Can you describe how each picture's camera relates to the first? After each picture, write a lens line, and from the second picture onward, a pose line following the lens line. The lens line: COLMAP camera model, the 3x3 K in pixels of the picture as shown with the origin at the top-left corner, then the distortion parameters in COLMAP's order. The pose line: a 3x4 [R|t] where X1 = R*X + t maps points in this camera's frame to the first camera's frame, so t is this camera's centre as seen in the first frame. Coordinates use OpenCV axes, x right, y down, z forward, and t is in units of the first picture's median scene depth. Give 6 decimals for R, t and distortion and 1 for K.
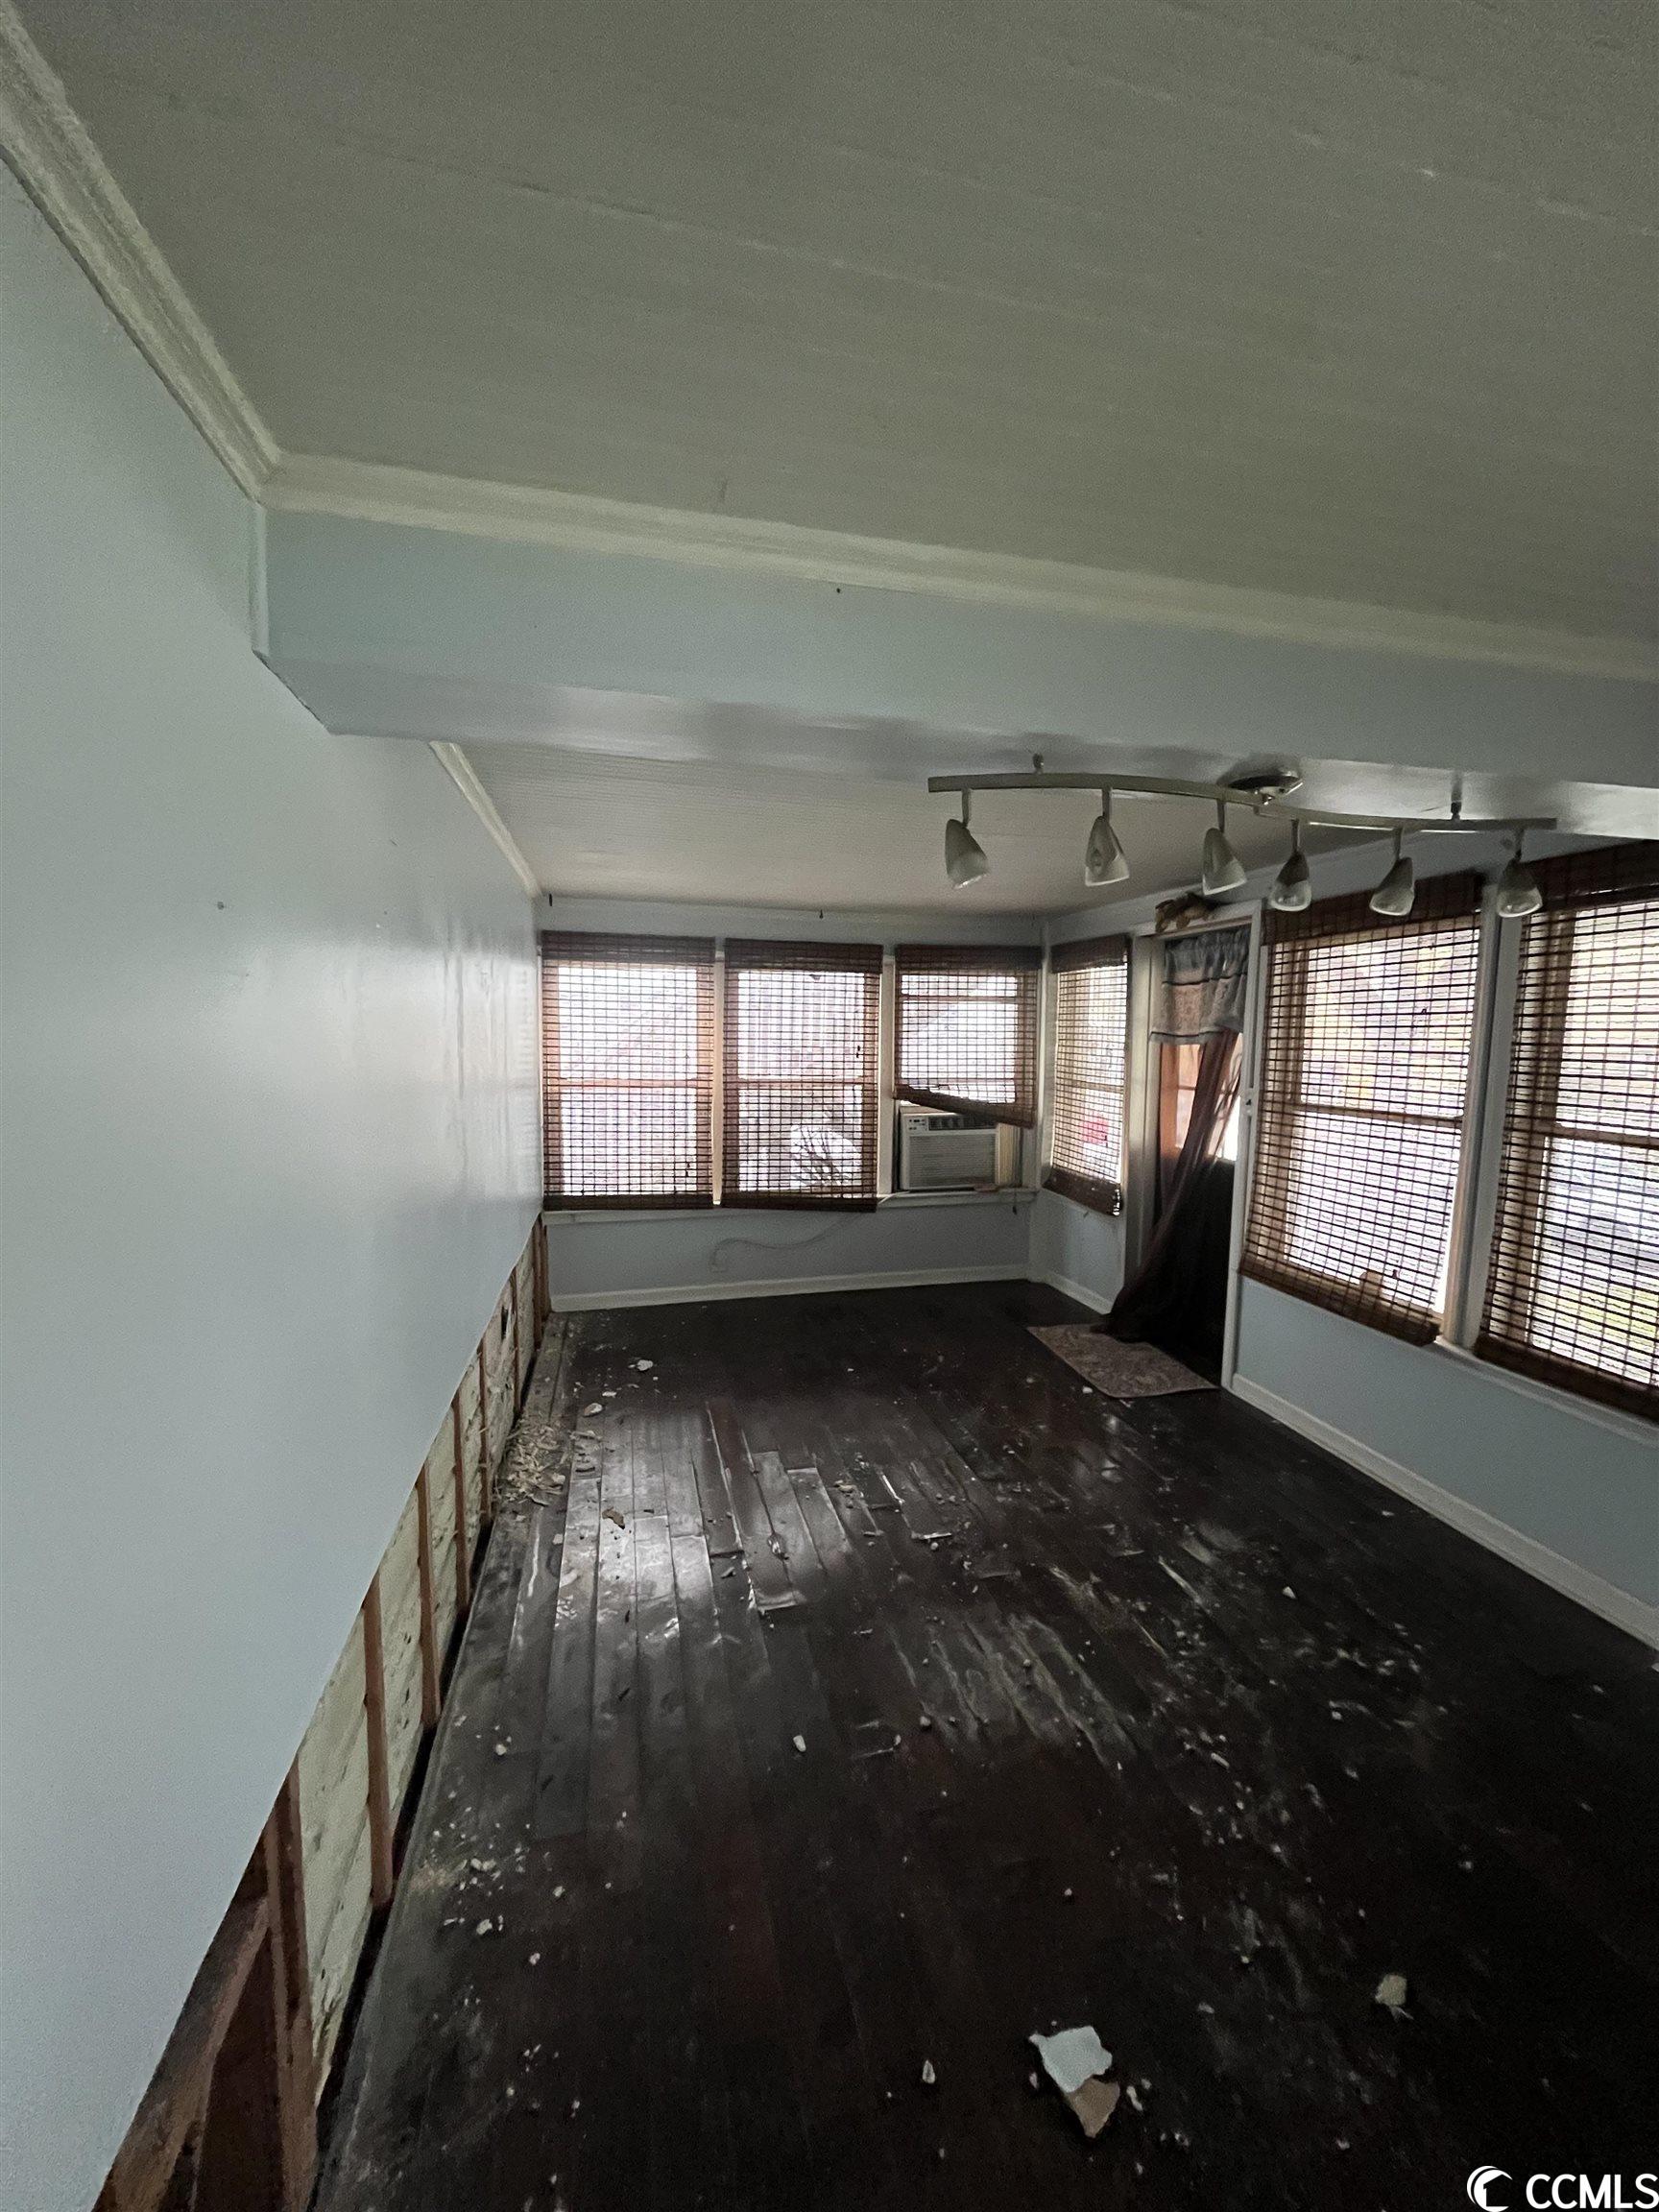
lens RADIAL K [[890.5, 0, 829.3], [0, 890.5, 1109.3], [0, 0, 1]] dist [0.001524, -0.000016]
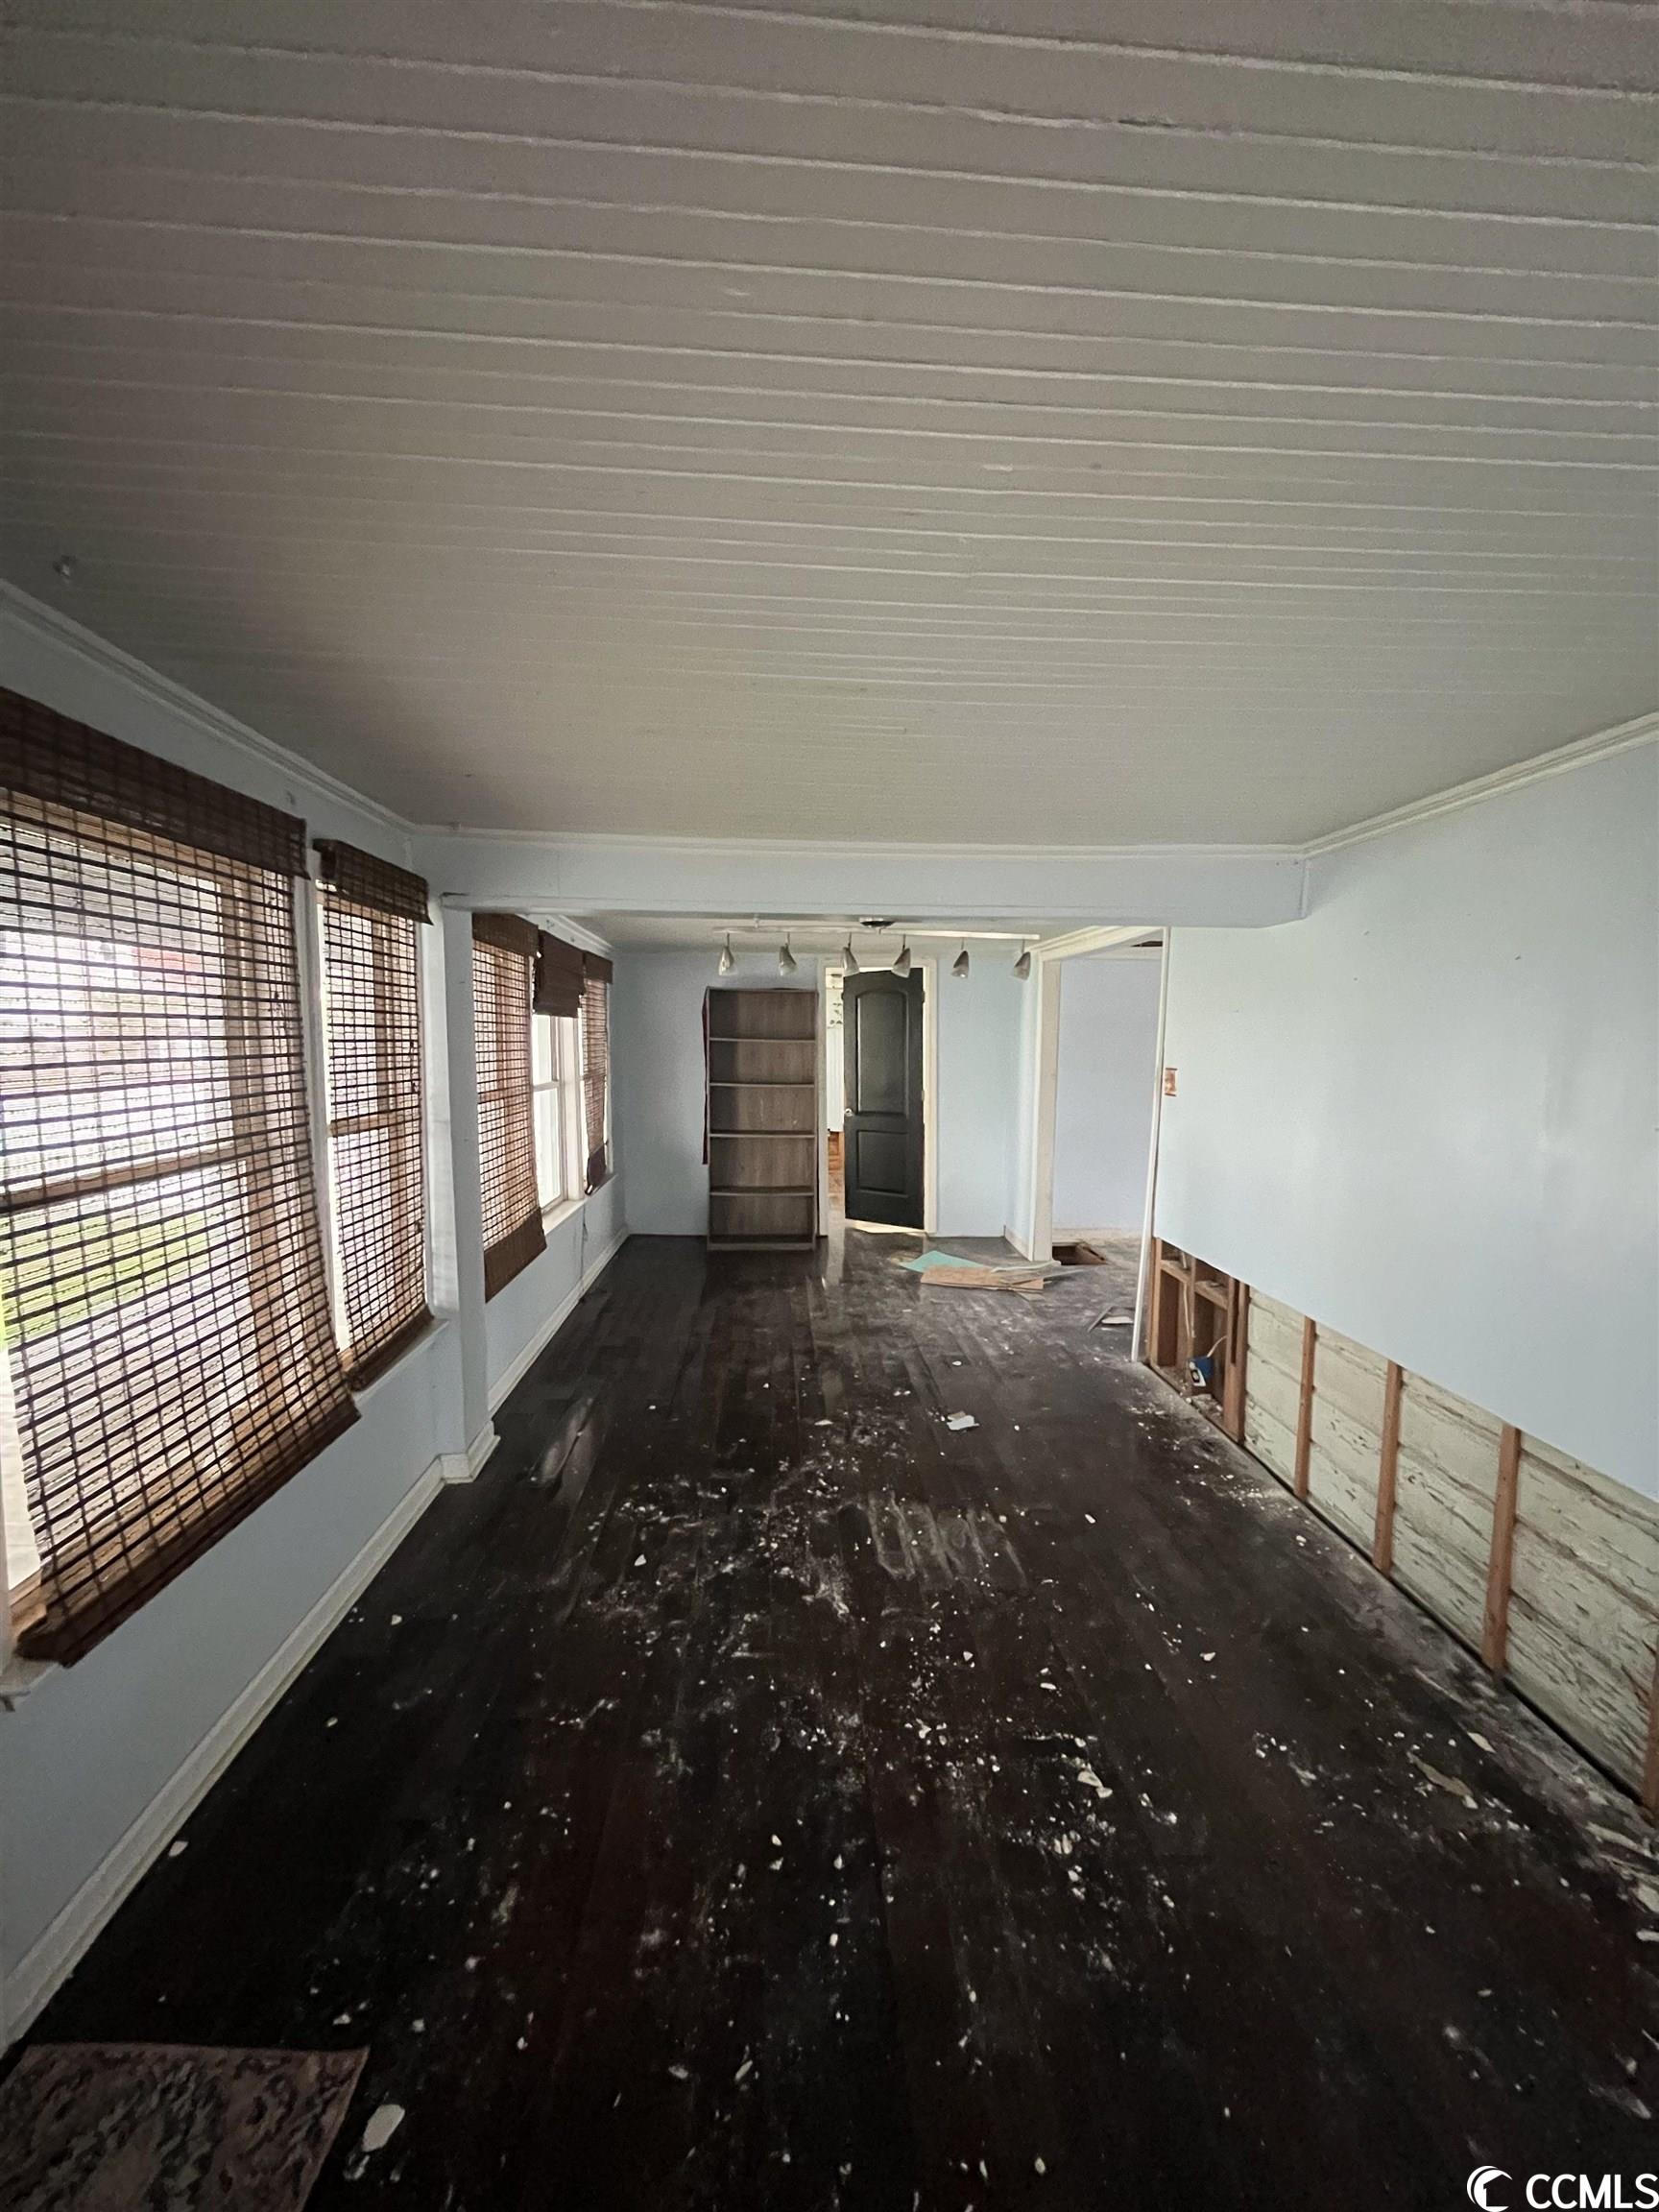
lens RADIAL K [[890.5, 0, 837.7], [0, 890.5, 1114.4], [0, 0, 1]] dist [0.001524, -0.000016]
pose [[-0.985978, -0.043709, 0.161049, 0.153783], [-0.014473, 0.983850, 0.178411, -0.192696], [-0.166246, 0.173579, -0.970687, 2.135034]]
